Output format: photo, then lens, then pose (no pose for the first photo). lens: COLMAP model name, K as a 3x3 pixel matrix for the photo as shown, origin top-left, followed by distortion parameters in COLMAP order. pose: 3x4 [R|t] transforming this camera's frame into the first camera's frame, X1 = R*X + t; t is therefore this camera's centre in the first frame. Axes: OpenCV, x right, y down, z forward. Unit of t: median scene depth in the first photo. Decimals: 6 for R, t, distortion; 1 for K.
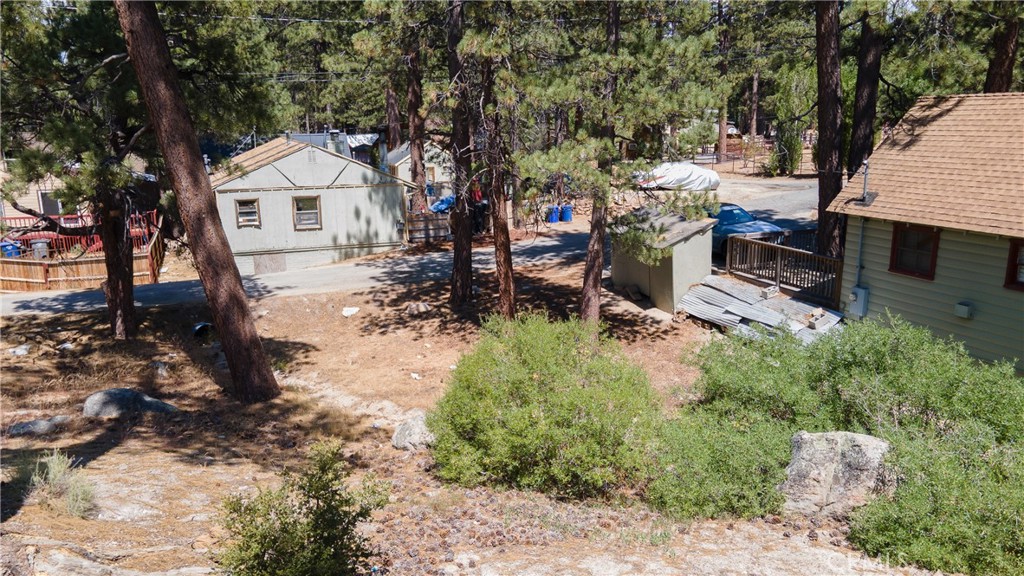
lens RADIAL K [[714.0, 0, 512.0], [0, 714.0, 288.0], [0, 0, 1]] dist [0.004906, 0.002099]
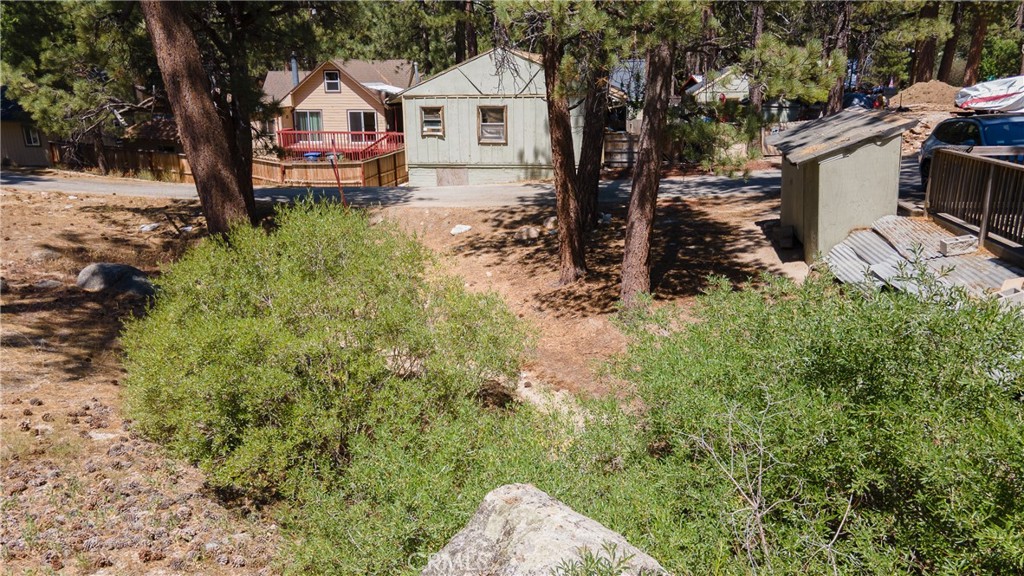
lens RADIAL K [[714.0, 0, 512.0], [0, 714.0, 288.0], [0, 0, 1]] dist [0.004906, 0.002099]
pose [[0.857059, 0.138669, -0.496206, 0.217456], [-0.108769, 0.990091, 0.088819, 0.016694], [0.503606, -0.022151, 0.863650, 0.236001]]
